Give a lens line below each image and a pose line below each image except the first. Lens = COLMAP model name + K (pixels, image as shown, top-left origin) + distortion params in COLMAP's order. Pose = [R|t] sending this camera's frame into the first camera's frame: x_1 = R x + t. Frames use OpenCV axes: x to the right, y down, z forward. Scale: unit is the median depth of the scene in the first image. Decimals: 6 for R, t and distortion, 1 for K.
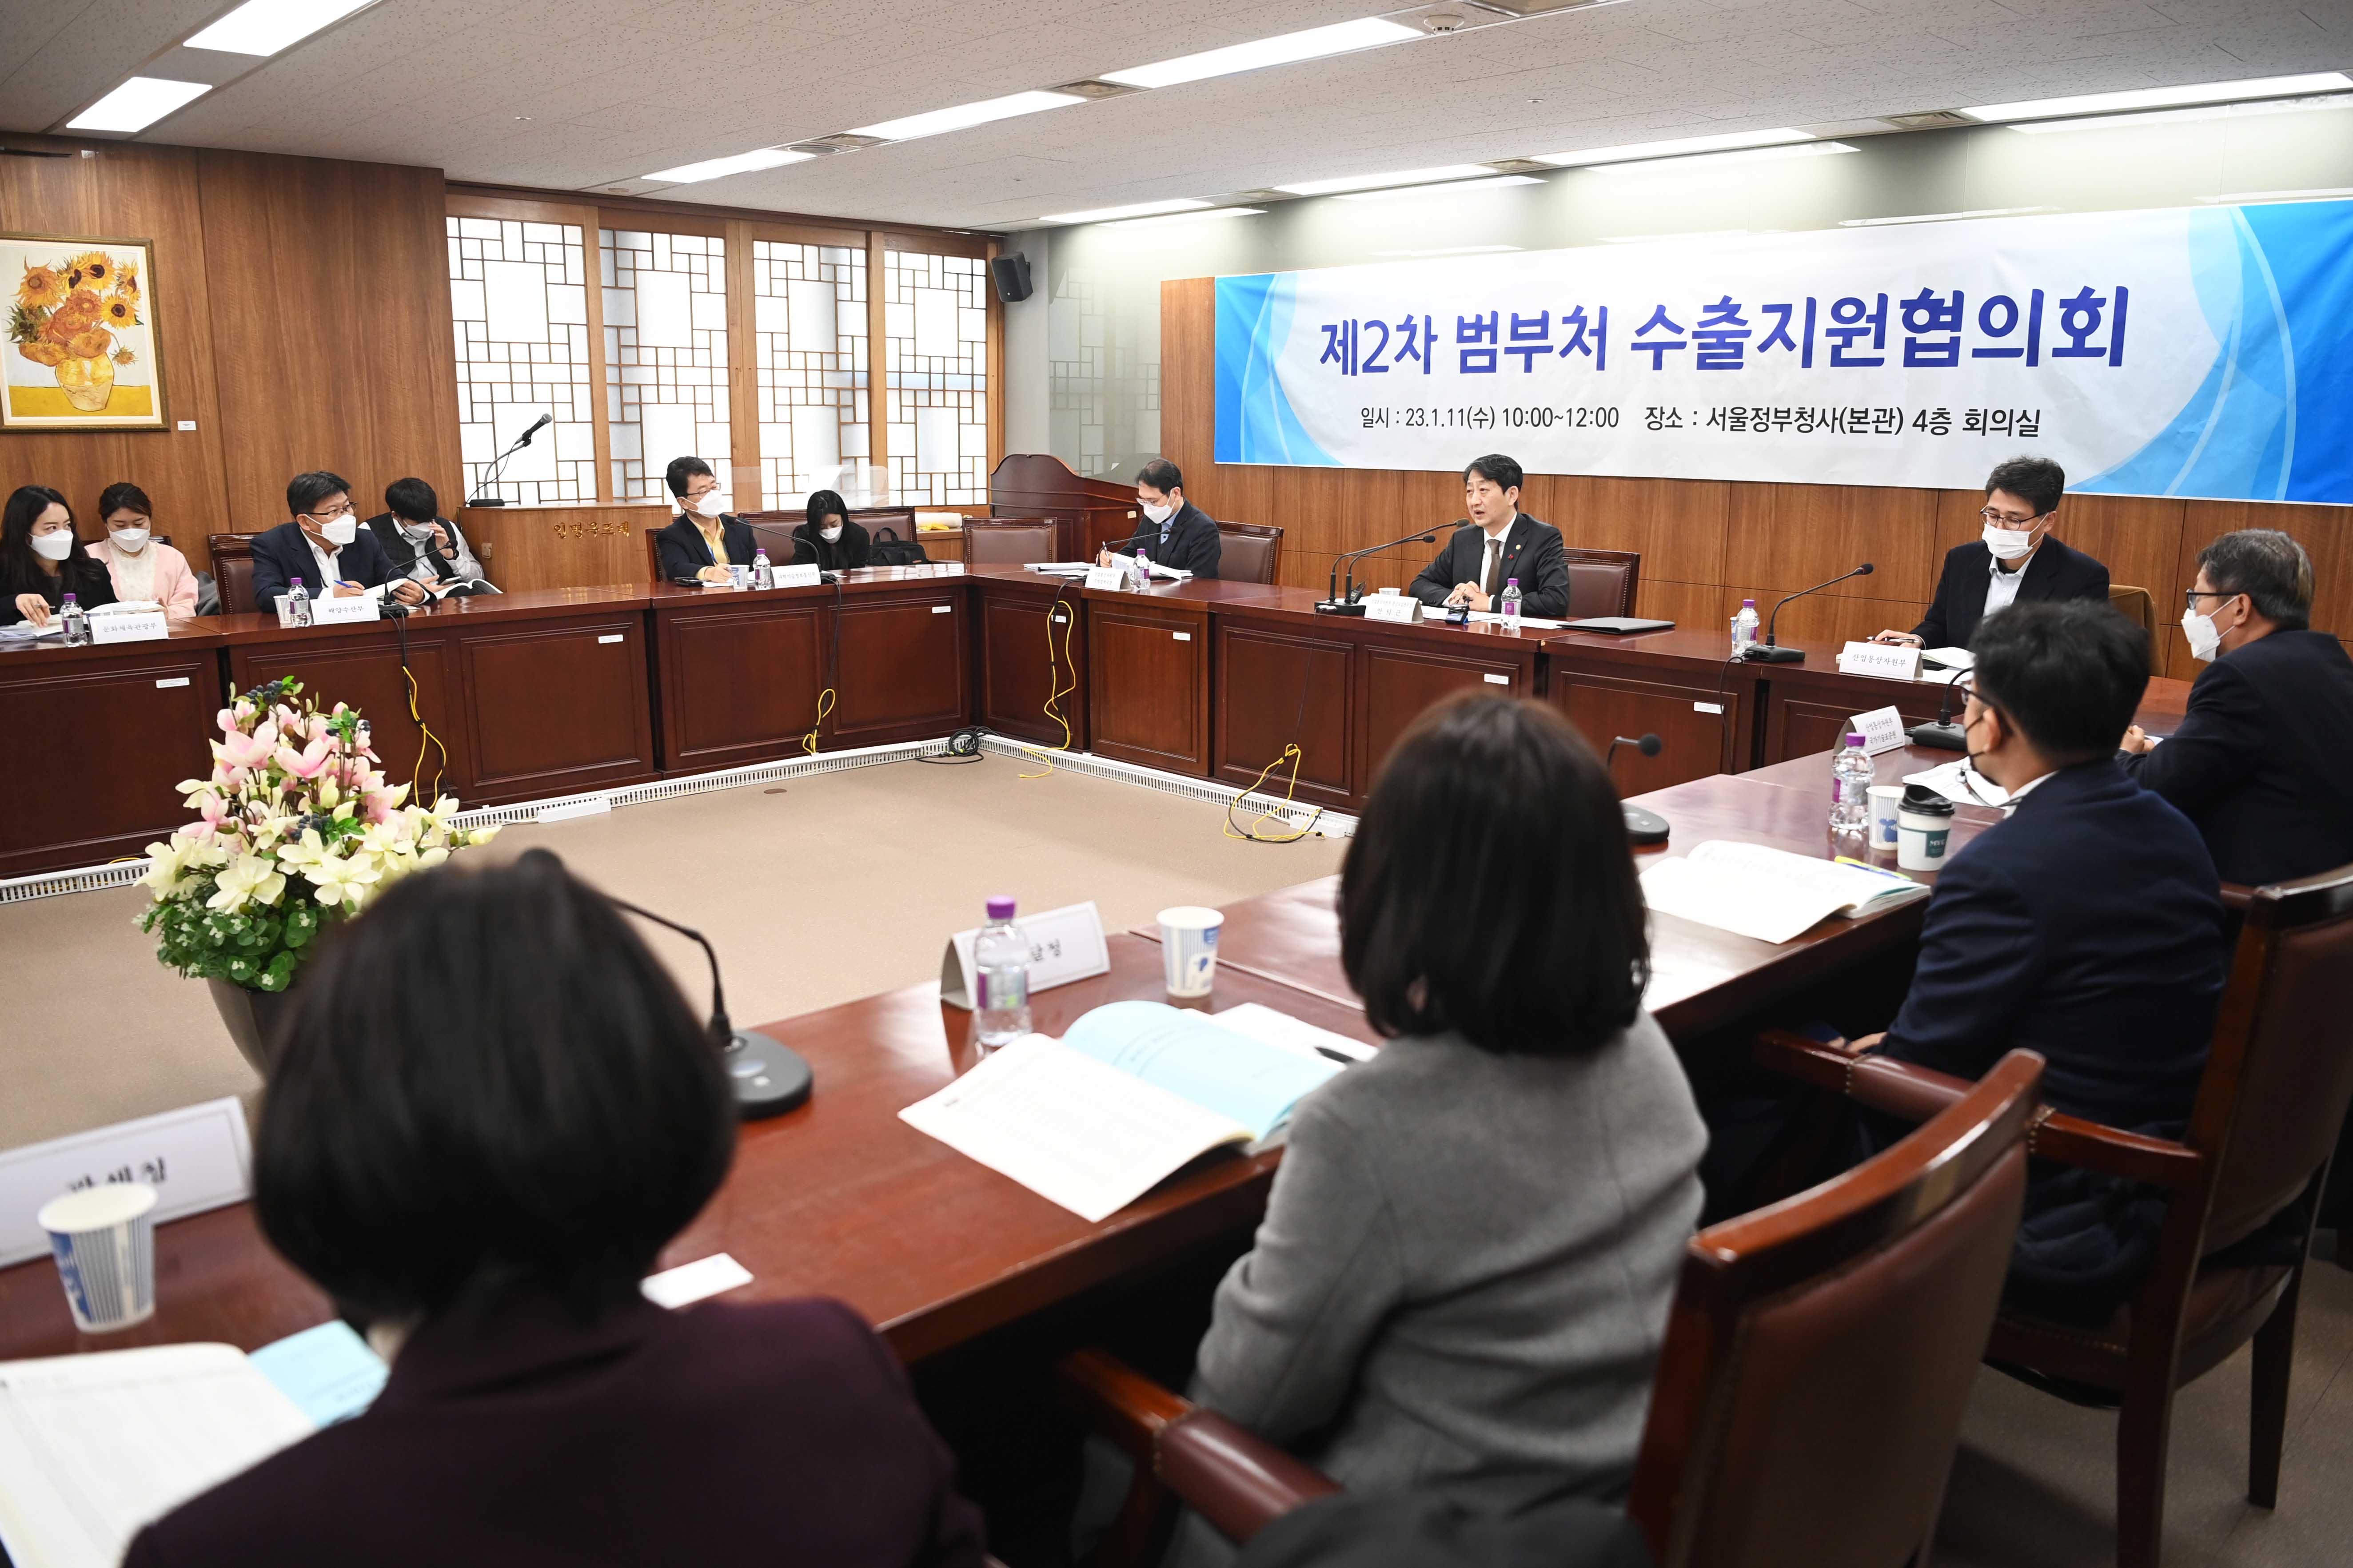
lens RADIAL K [[1706.1, 0, 1176.5], [0, 1706.1, 784.0], [0, 0, 1]] dist [-0.060721, 0.008062]
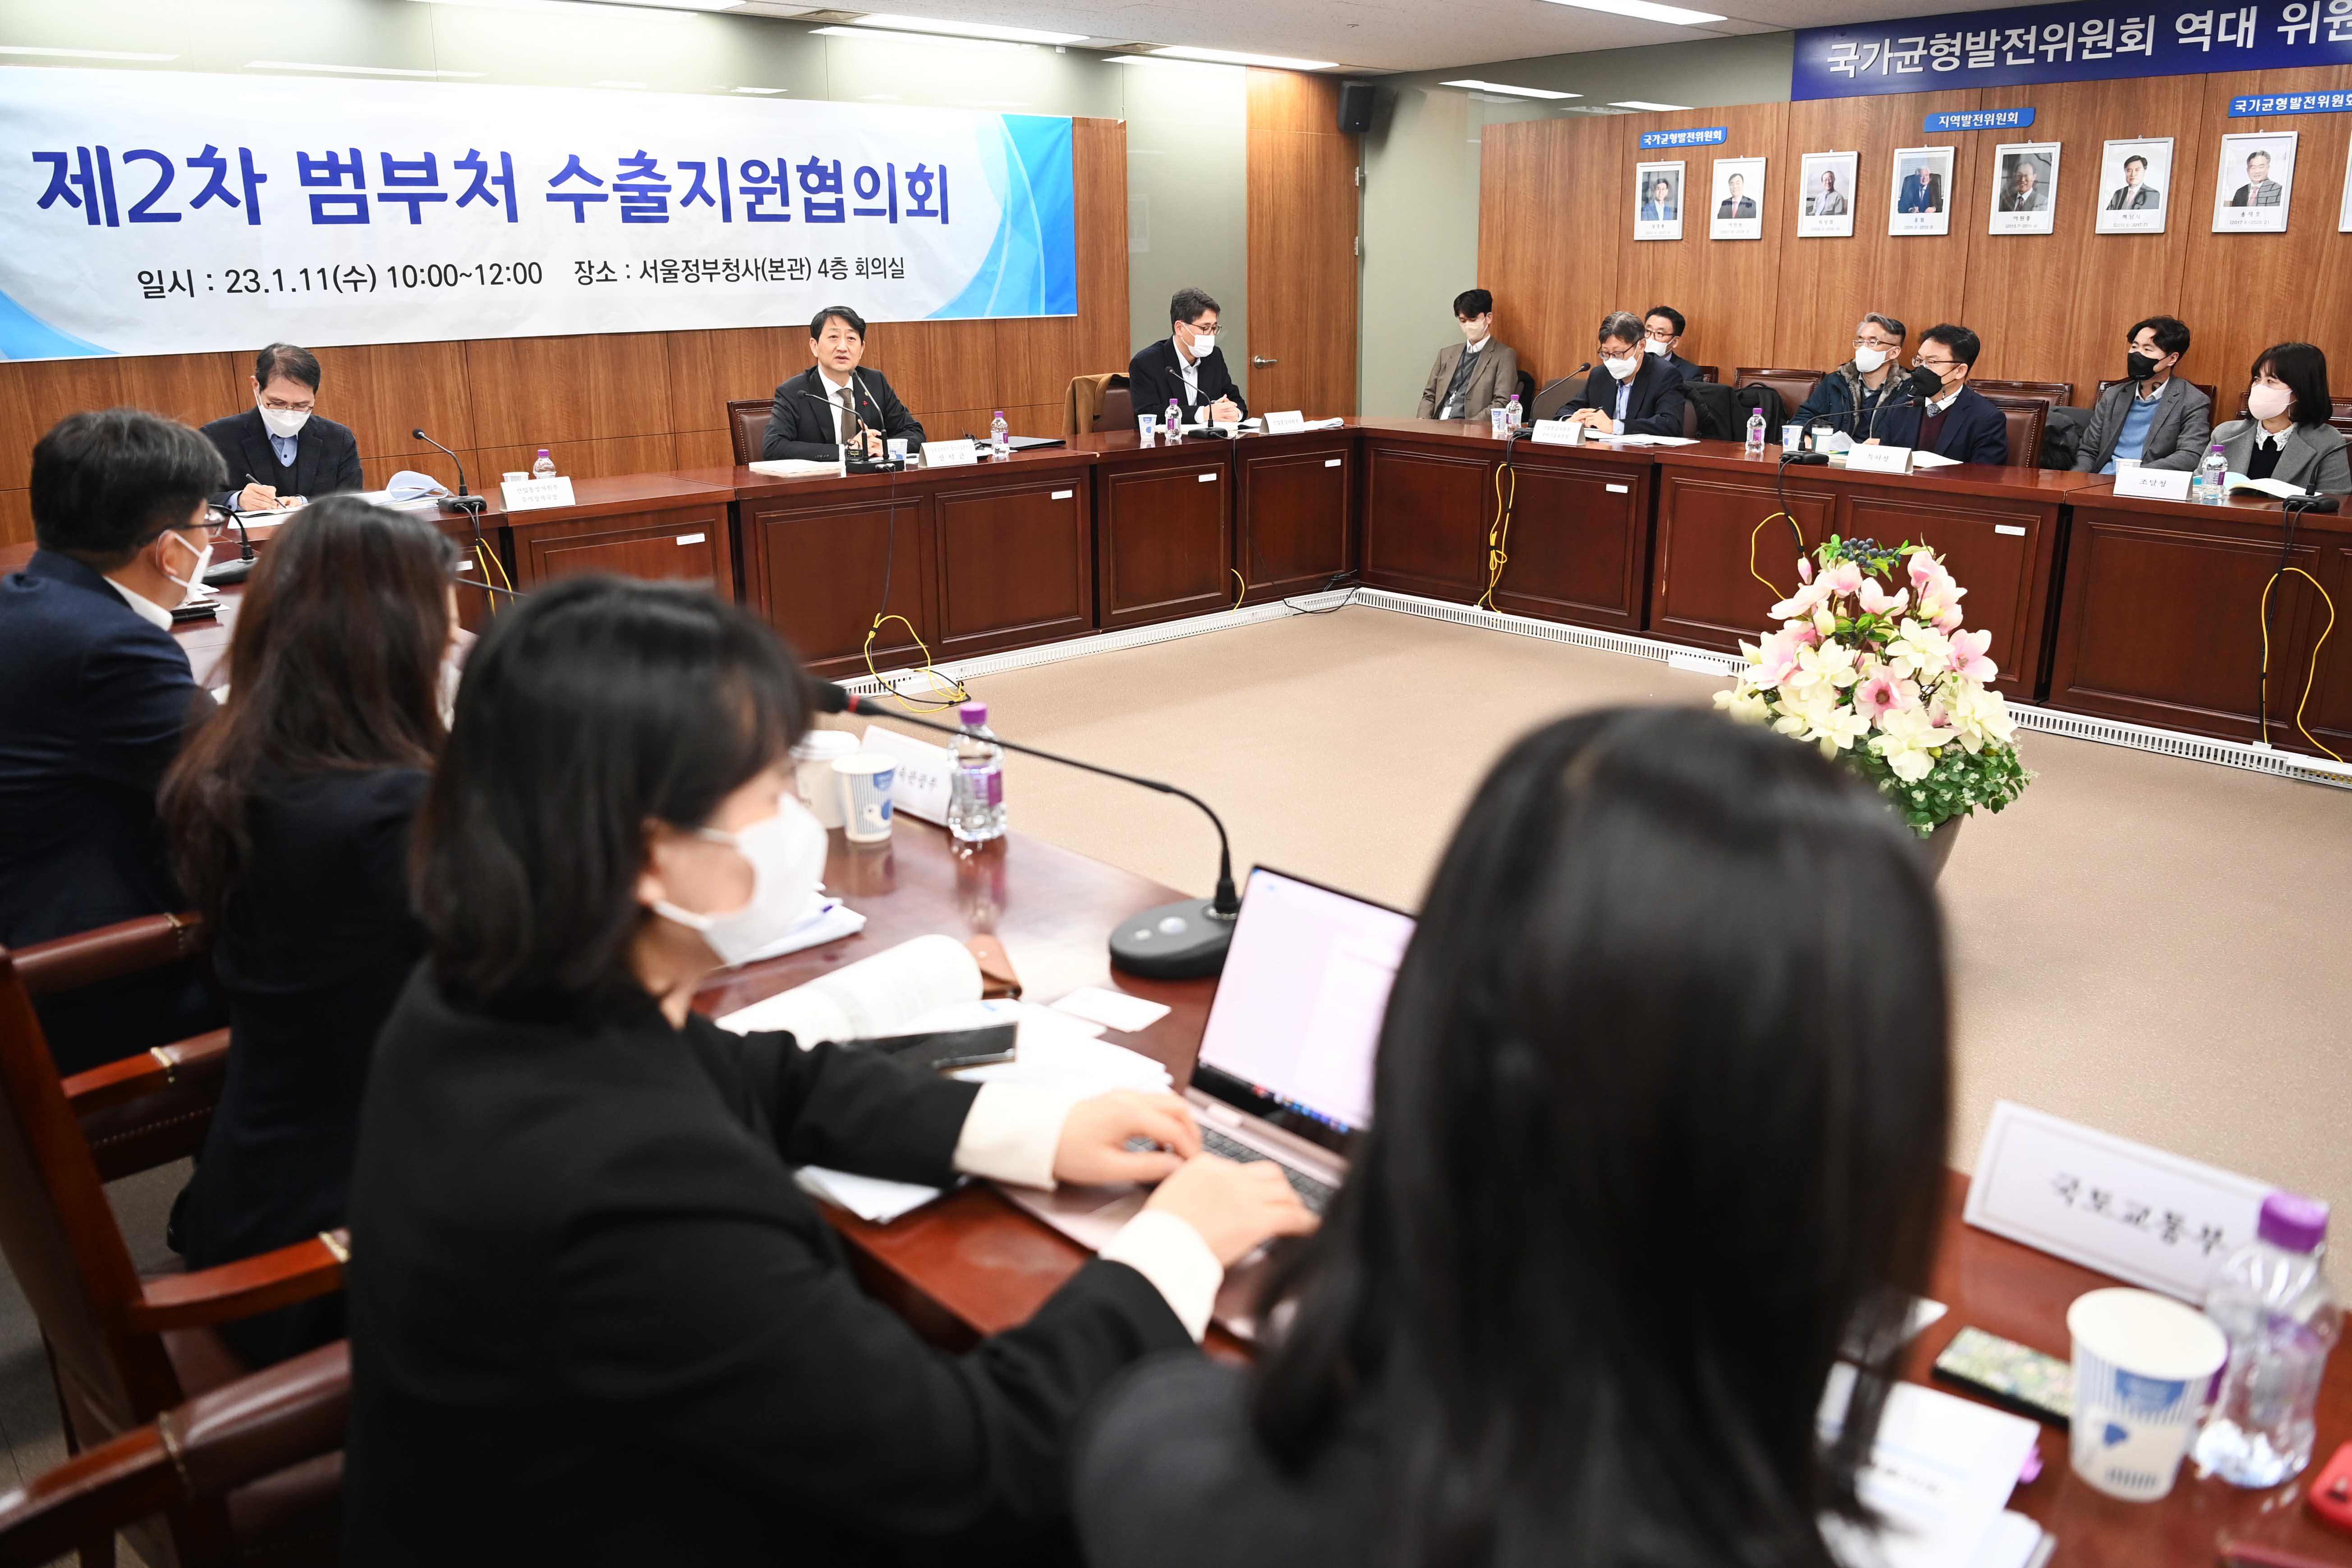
lens RADIAL K [[1705.6, 0, 1176.0], [0, 1705.6, 784.0], [0, 0, 1]] dist [-0.060721, 0.008062]
pose [[0.022664, -0.318267, 0.947730, -0.754974], [0.195939, 0.931003, 0.307964, -0.179400], [-0.980354, 0.178717, 0.083461, 0.656771]]
